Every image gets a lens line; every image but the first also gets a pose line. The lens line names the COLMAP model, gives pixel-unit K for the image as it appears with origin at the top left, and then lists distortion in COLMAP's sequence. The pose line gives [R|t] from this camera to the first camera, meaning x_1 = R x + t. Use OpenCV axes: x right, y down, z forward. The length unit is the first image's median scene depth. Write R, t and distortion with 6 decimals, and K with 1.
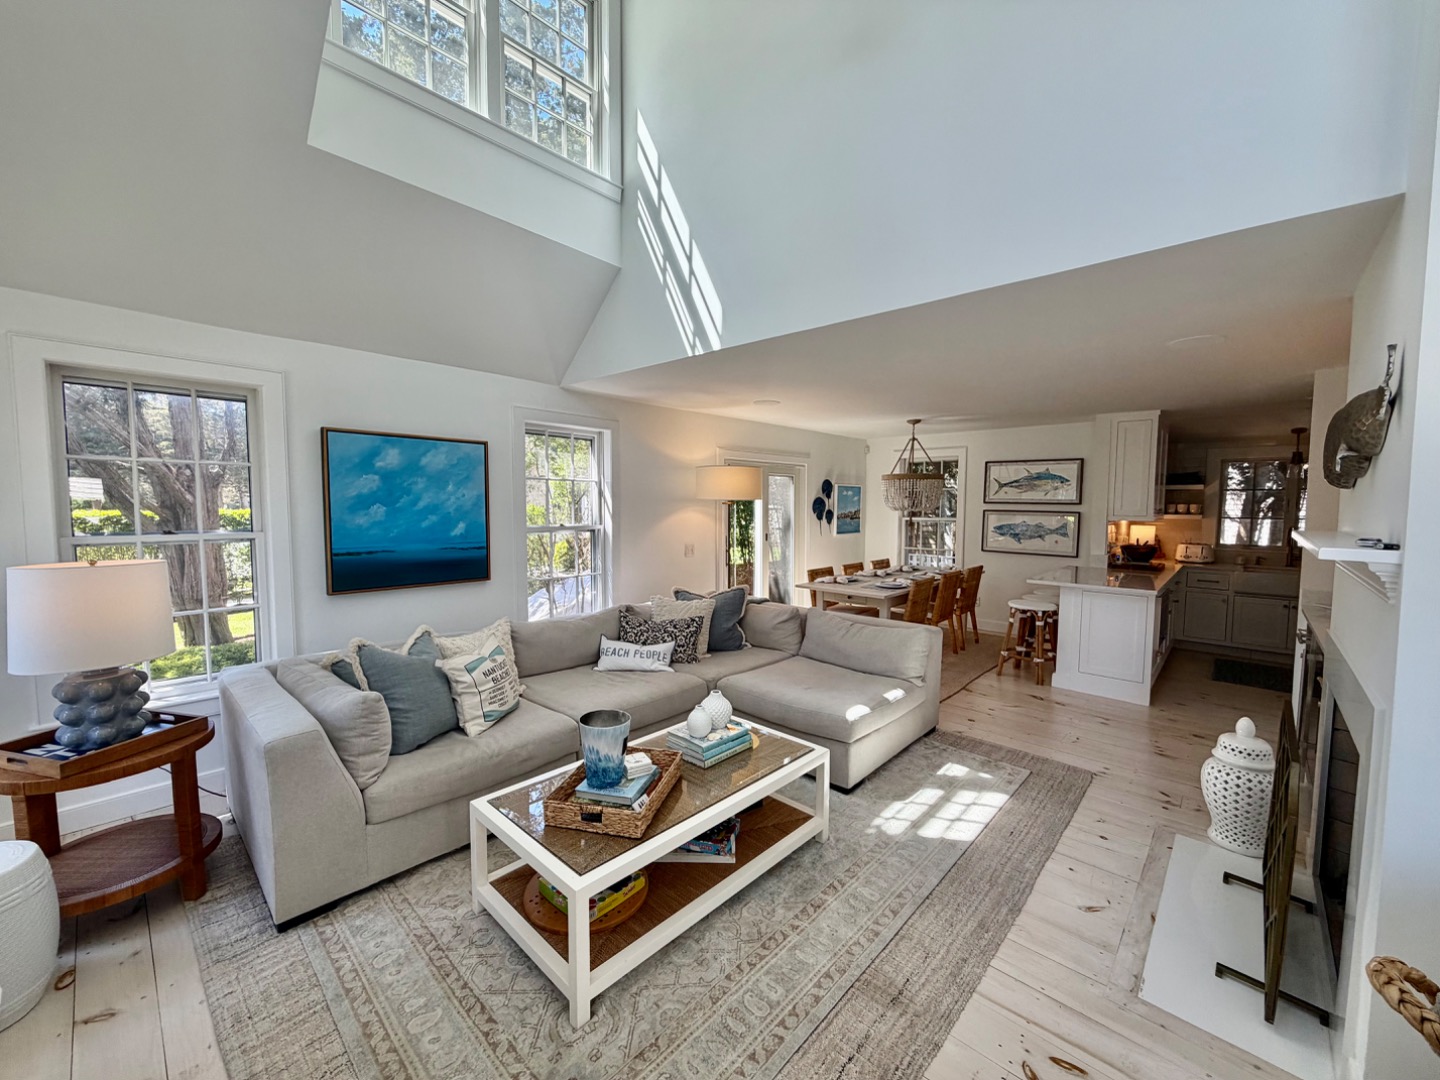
lens RADIAL K [[573.4, 0, 718.3], [0, 573.4, 541.0], [0, 0, 1]] dist [-0.000324, 0.000205]
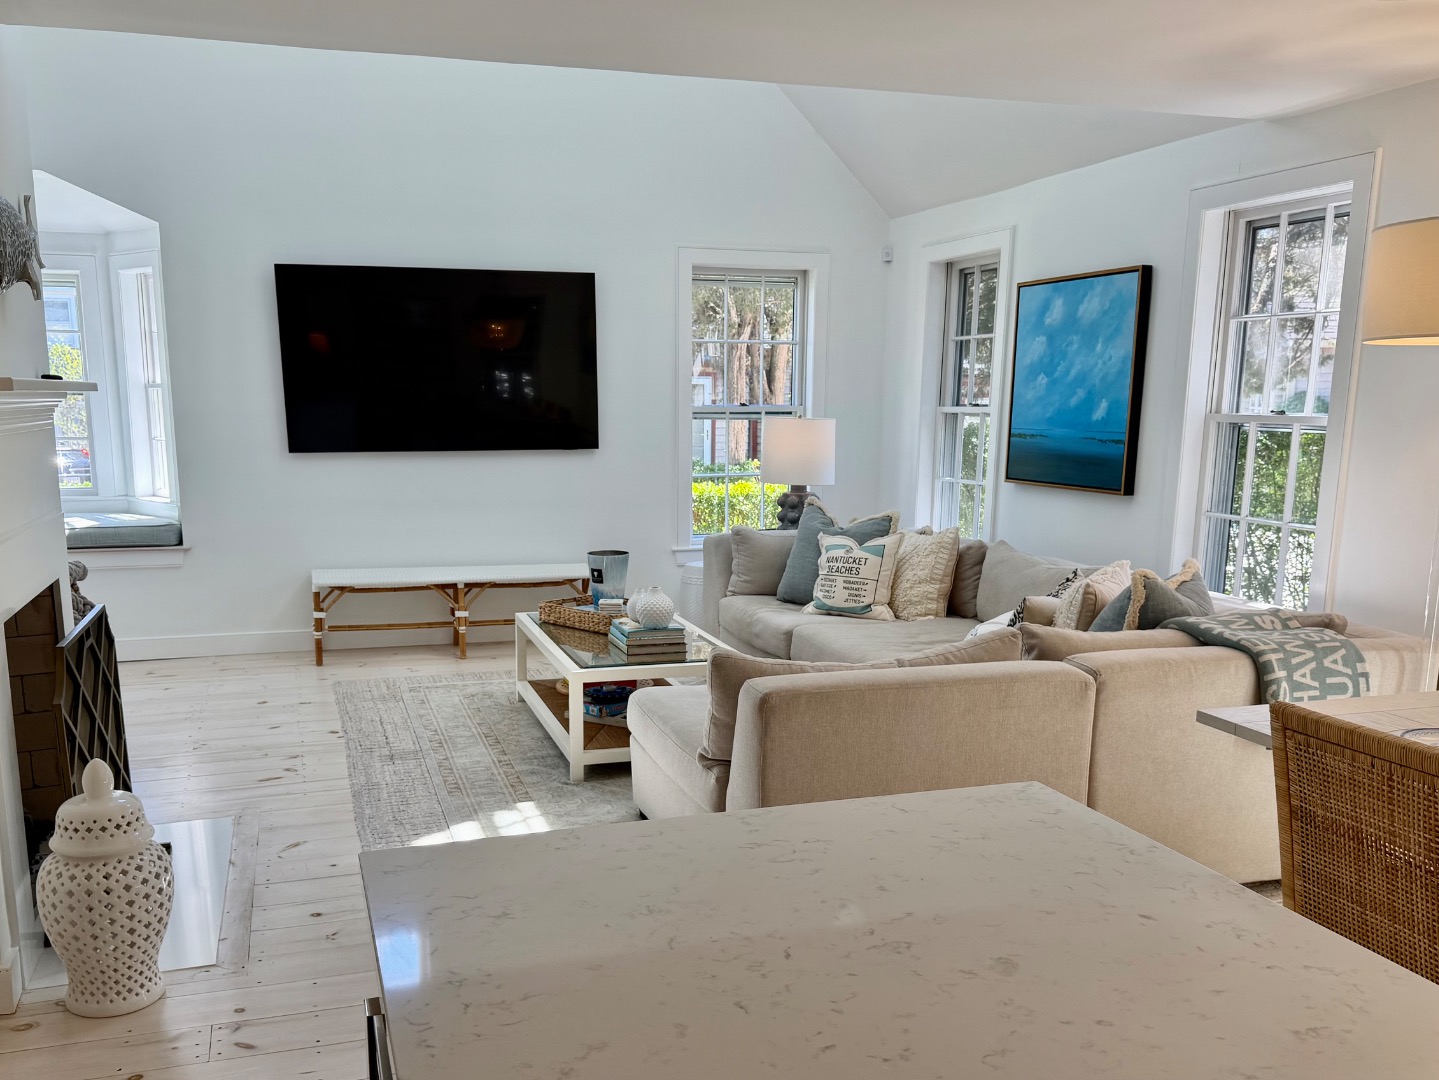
lens RADIAL K [[1256.9, 0, 712.6], [0, 1256.9, 648.5], [0, 0, 1]] dist [0.215936, -0.452716]
pose [[-0.486663, 0.161038, -0.858619, 1.137644], [-0.069302, 0.972648, 0.221705, -0.052419], [0.870837, 0.167400, -0.462191, 1.394179]]
